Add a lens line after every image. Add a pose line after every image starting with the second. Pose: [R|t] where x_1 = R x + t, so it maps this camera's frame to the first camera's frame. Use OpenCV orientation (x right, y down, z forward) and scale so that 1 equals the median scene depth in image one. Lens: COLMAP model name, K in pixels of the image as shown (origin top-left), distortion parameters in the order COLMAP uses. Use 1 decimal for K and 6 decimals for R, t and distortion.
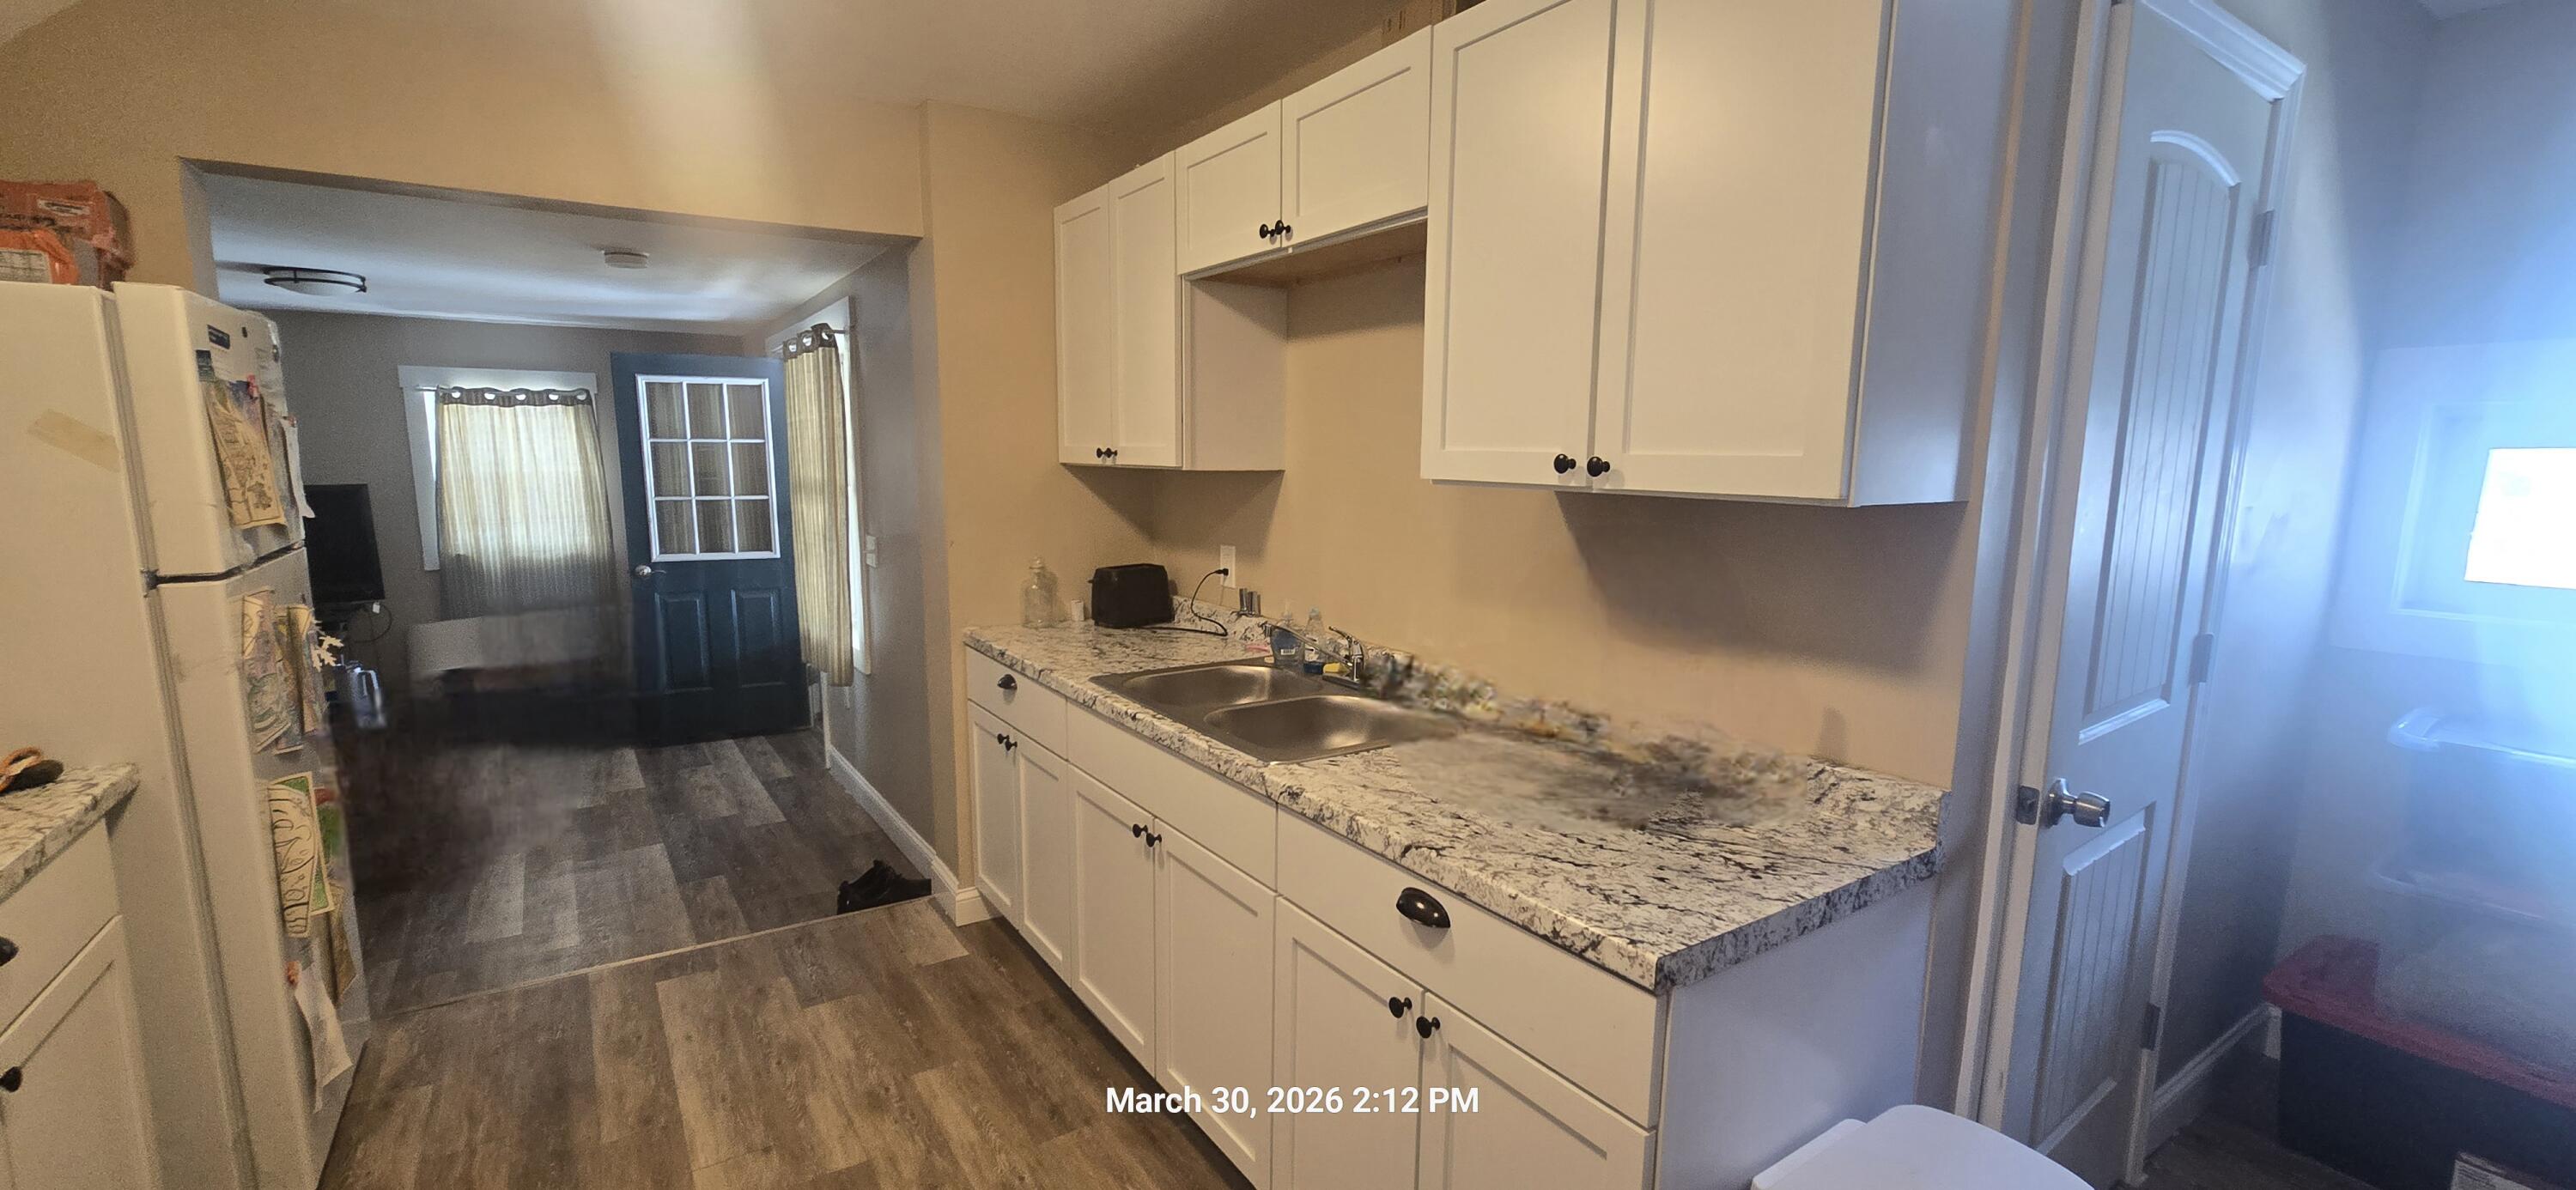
lens RADIAL K [[1058.5, 0, 1270.9], [0, 1058.5, 619.0], [0, 0, 1]] dist [-0.005511, 0.000068]
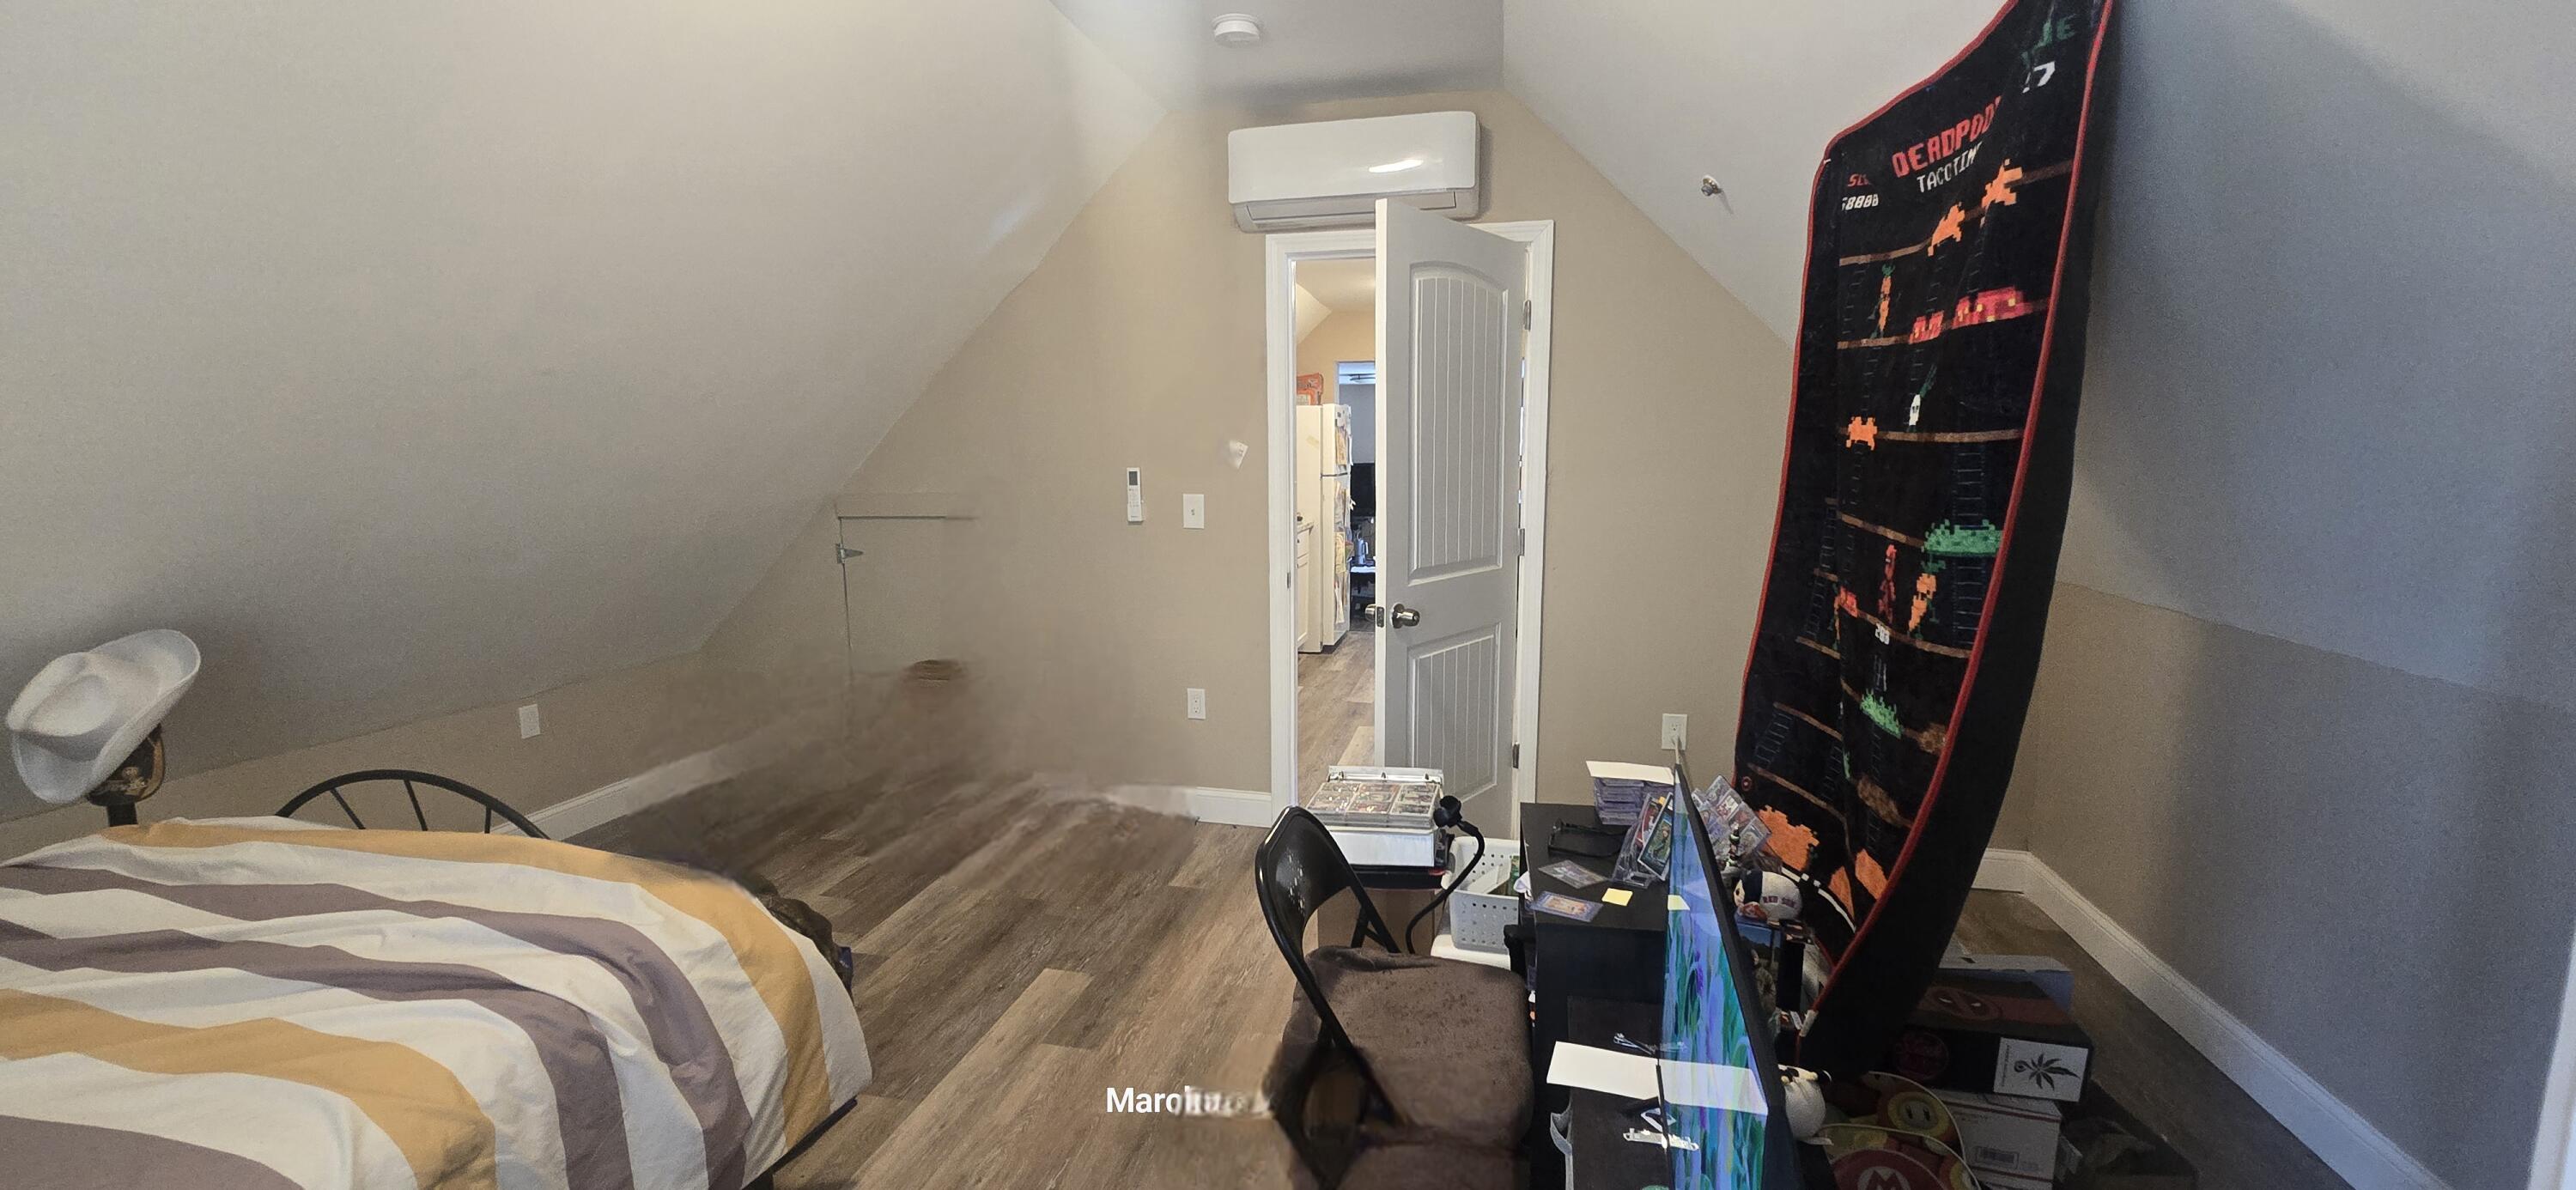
lens RADIAL K [[1058.5, 0, 1292.2], [0, 1058.5, 604.8], [0, 0, 1]] dist [-0.005511, 0.000068]
pose [[0.691509, 0.103514, -0.714912, 1.808983], [-0.105361, 0.993549, 0.041947, 0.291932], [0.714643, 0.046317, 0.697955, -1.885553]]
